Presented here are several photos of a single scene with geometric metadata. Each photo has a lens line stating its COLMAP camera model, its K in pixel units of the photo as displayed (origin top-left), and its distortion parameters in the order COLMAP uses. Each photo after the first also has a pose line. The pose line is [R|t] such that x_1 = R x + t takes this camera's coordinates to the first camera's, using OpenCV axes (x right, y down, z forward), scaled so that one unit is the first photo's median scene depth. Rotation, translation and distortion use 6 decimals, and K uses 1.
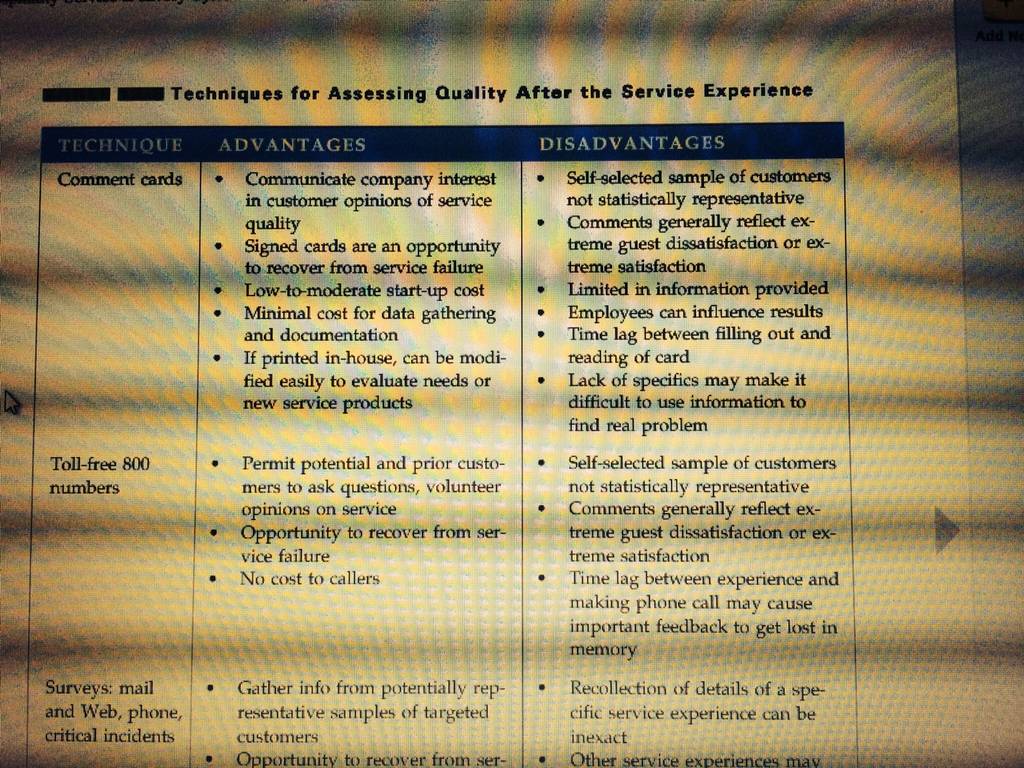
lens RADIAL K [[909.6, 0, 511.1], [0, 909.6, 383.7], [0, 0, 1]] dist [0.089008, -0.151125]
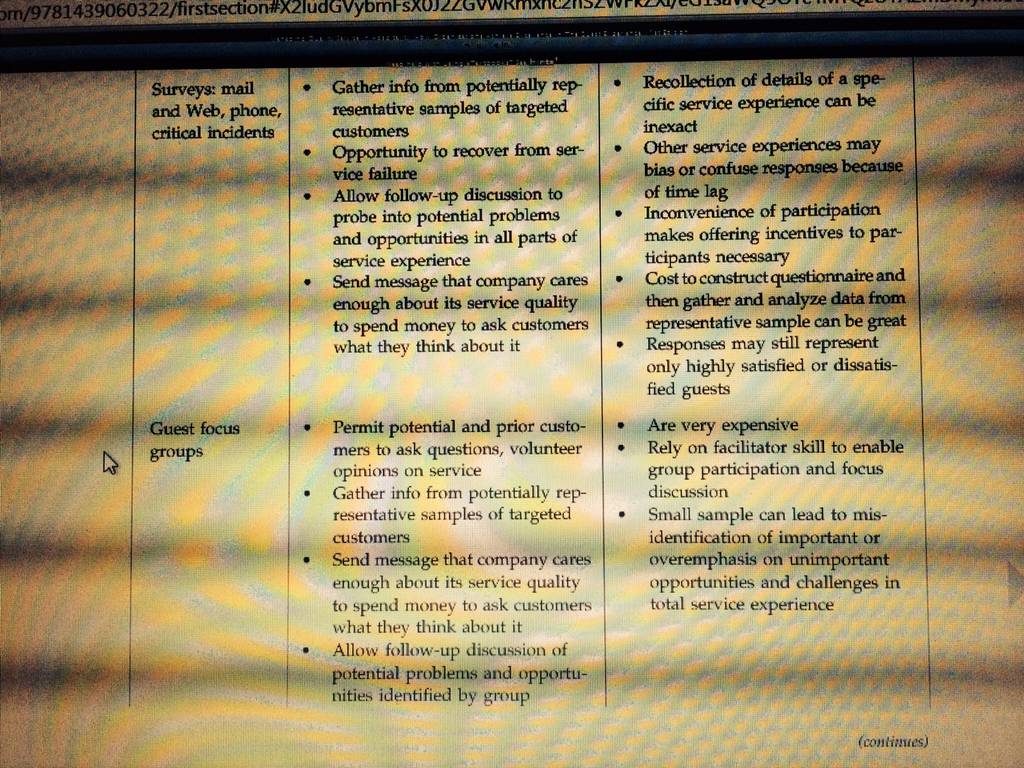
lens RADIAL K [[883.3, 0, 577.0], [0, 883.3, 384.0], [0, 0, 1]] dist [0.051011, -0.001680]
pose [[0.999827, -0.008956, -0.016276, 0.000230], [0.009145, 0.999892, 0.011541, 0.195946], [0.016171, -0.011688, 0.999801, -0.010536]]
